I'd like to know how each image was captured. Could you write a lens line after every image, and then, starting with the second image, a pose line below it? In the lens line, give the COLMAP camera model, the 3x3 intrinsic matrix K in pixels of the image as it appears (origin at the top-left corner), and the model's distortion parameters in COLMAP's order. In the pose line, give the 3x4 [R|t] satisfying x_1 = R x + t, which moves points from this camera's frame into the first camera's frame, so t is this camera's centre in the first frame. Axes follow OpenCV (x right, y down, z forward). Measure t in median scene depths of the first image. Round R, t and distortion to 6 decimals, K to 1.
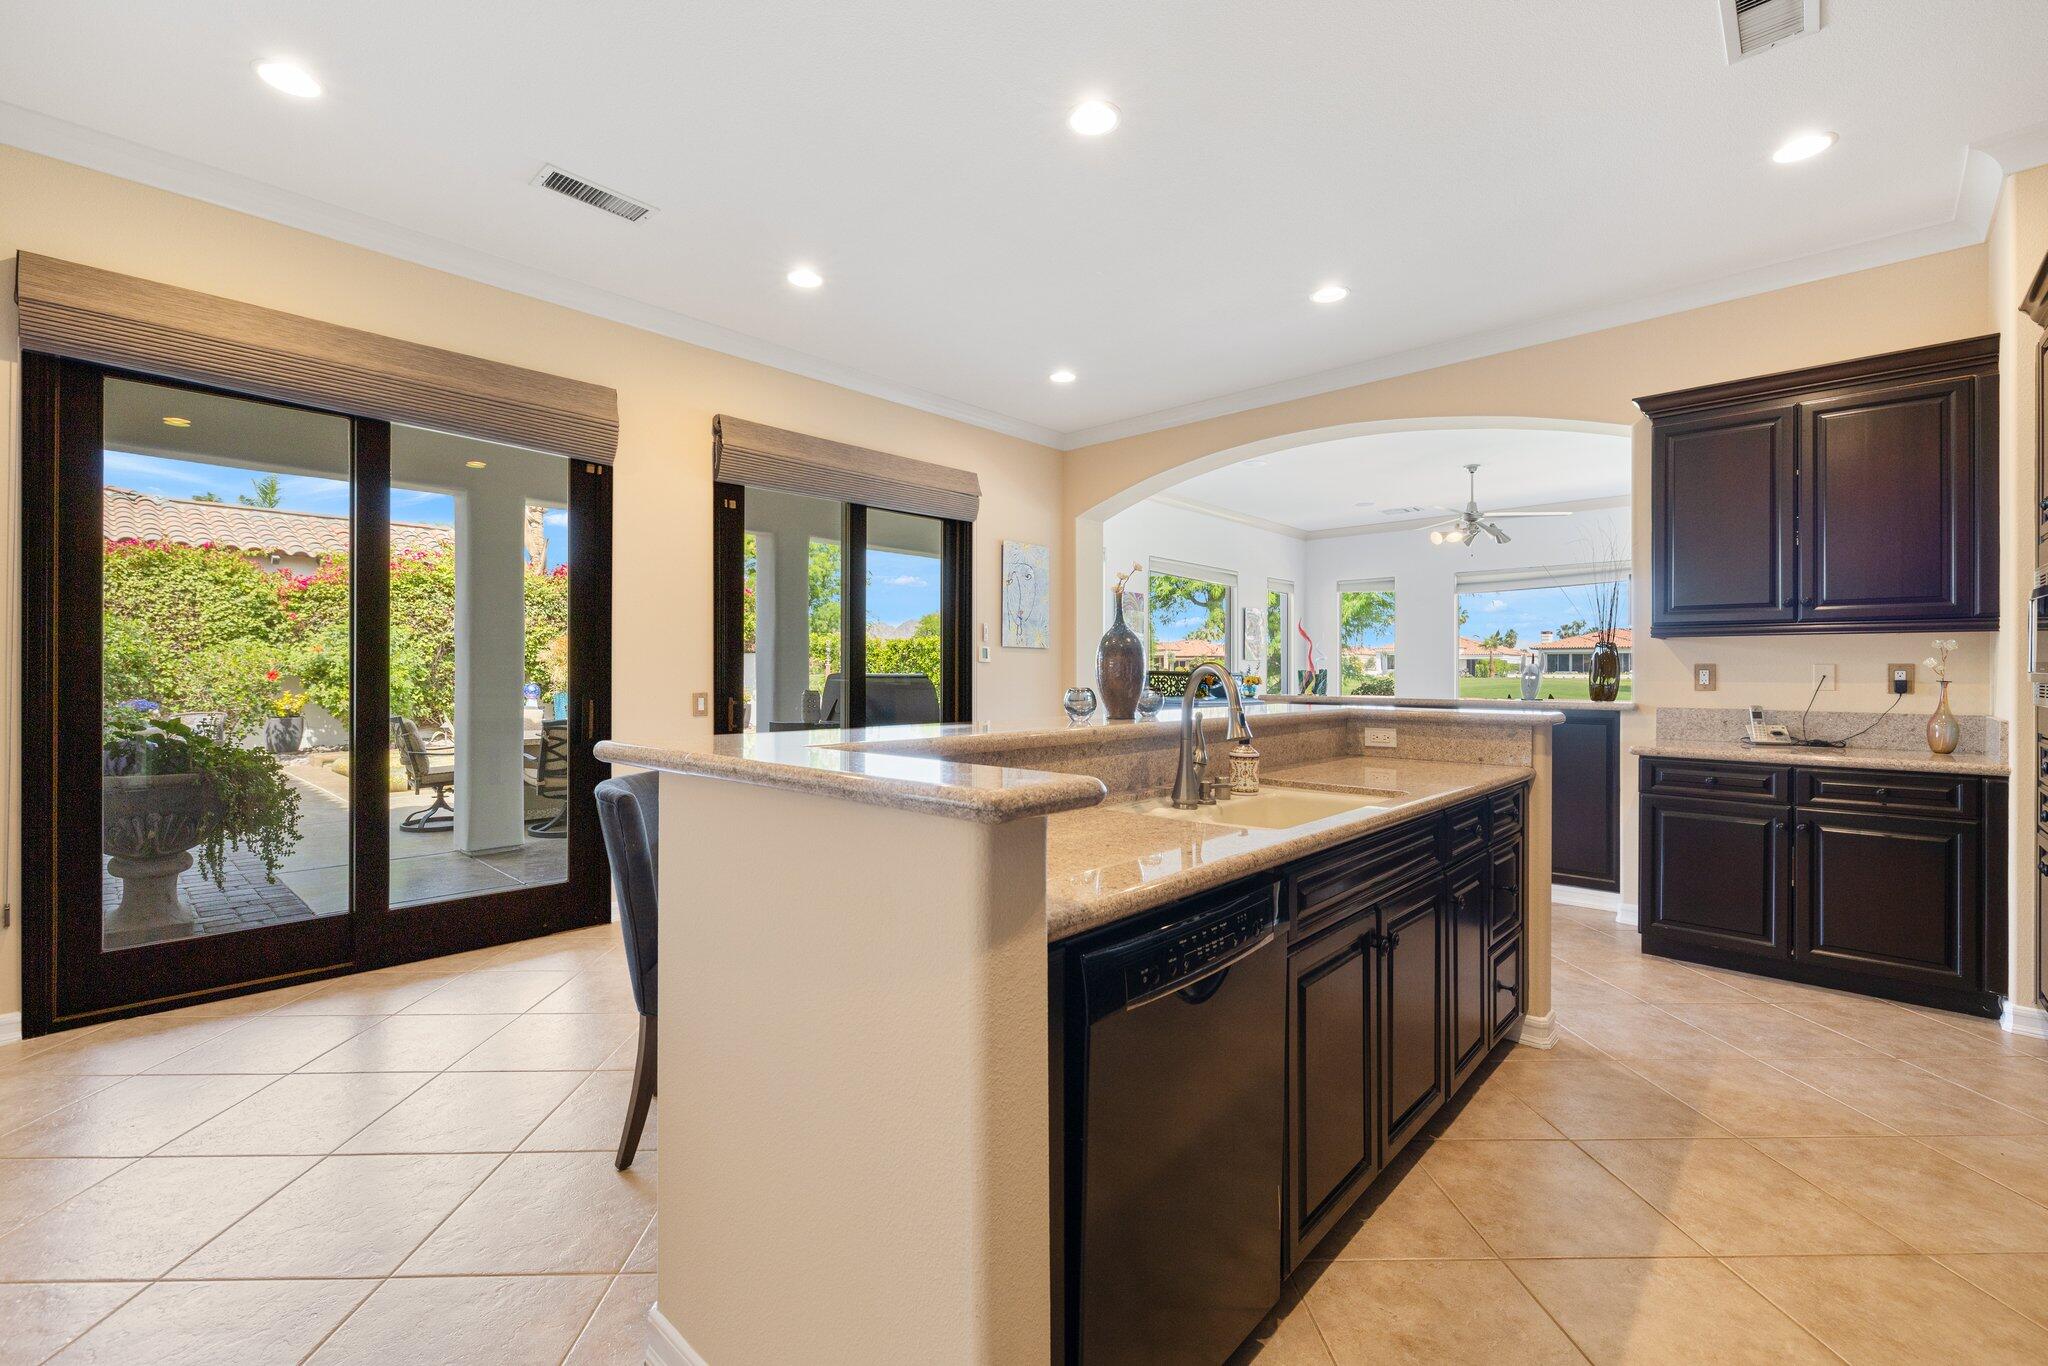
lens RADIAL K [[863.2, 0, 1007.4], [0, 863.2, 668.3], [0, 0, 1]] dist [-0.004467, -0.001438]
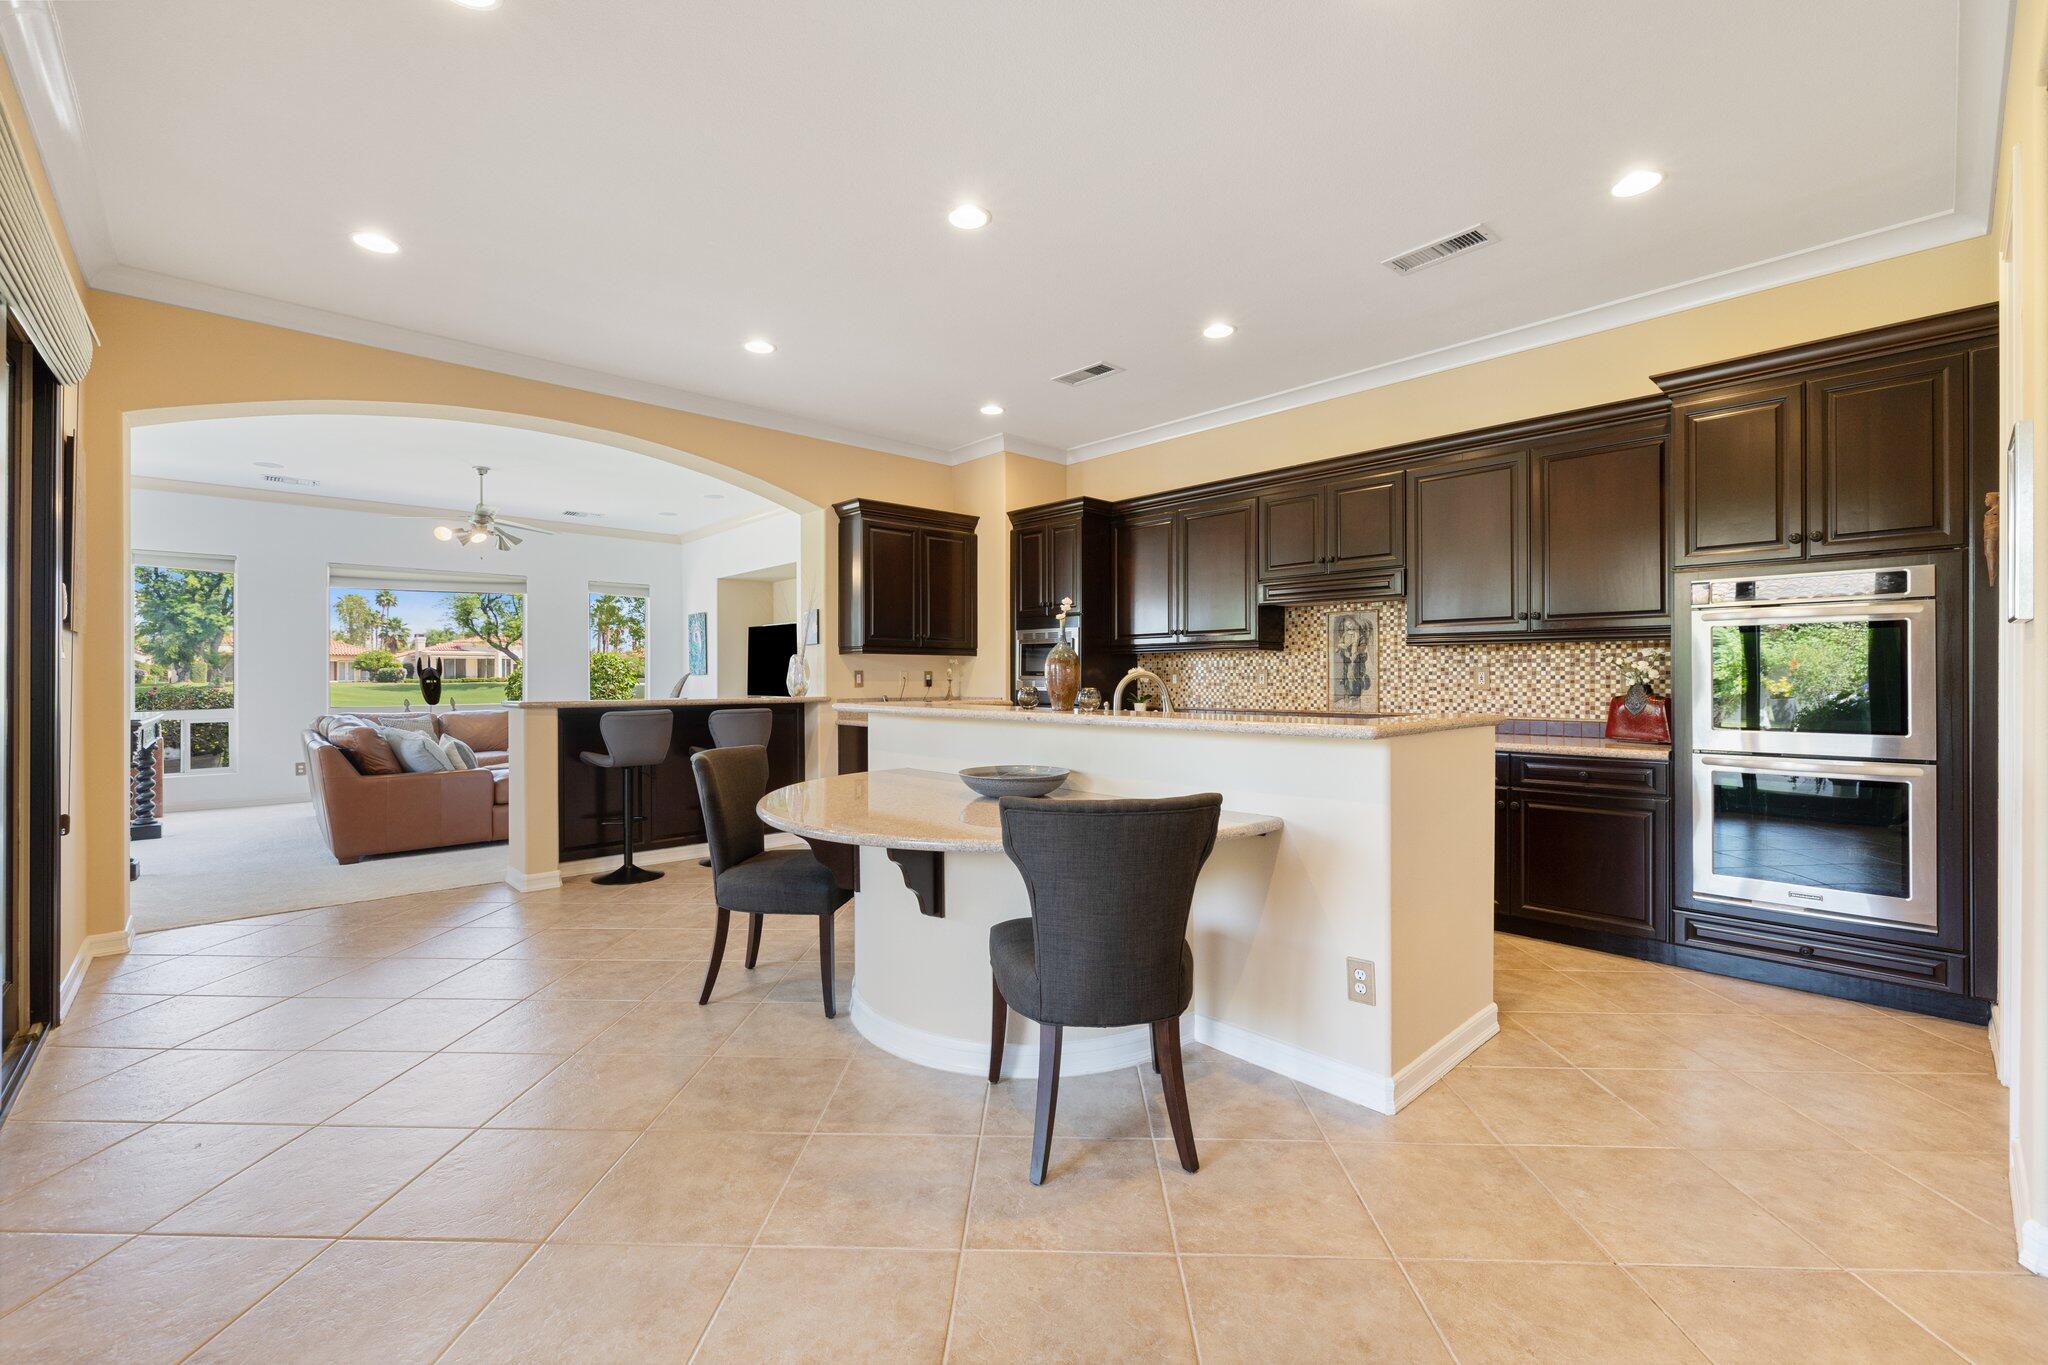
lens RADIAL K [[863.2, 0, 1039.9], [0, 863.2, 691.9], [0, 0, 1]] dist [-0.004467, -0.001438]
pose [[0.050749, -0.021922, 0.998471, -0.521702], [-0.002226, 0.999754, 0.022063, -0.001179], [-0.998709, -0.003342, 0.050688, 0.388290]]
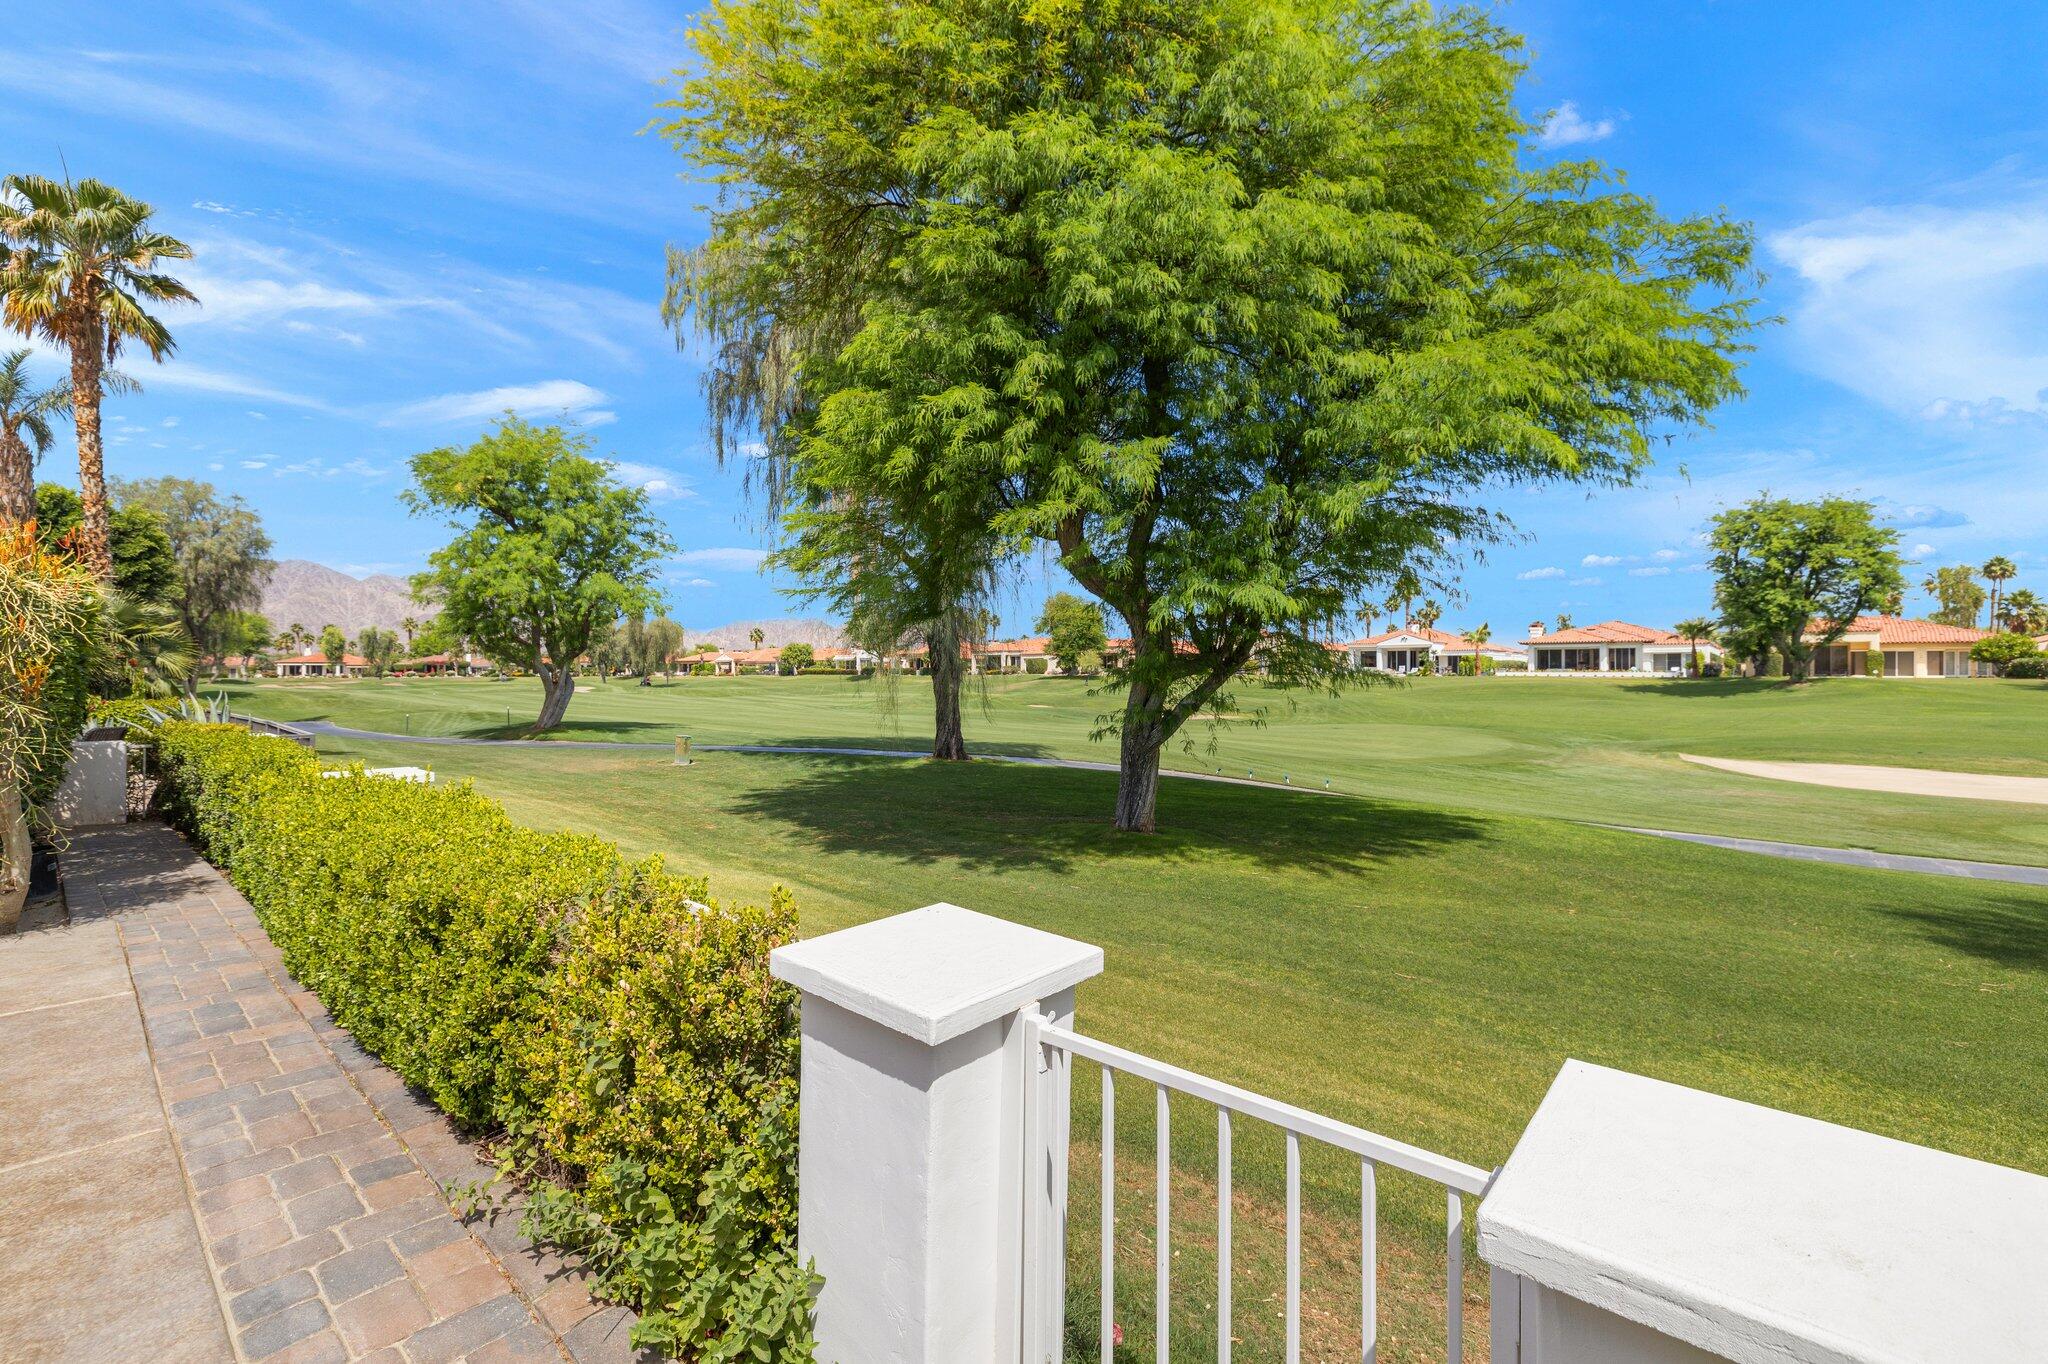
lens RADIAL K [[863.2, 0, 1007.1], [0, 863.2, 674.8], [0, 0, 1]] dist [-0.004467, -0.001438]
pose [[0.999447, -0.004141, 0.033003, 0.819195], [0.003870, 0.999958, 0.008251, 0.003096], [-0.033036, -0.008118, 0.999421, 2.233800]]
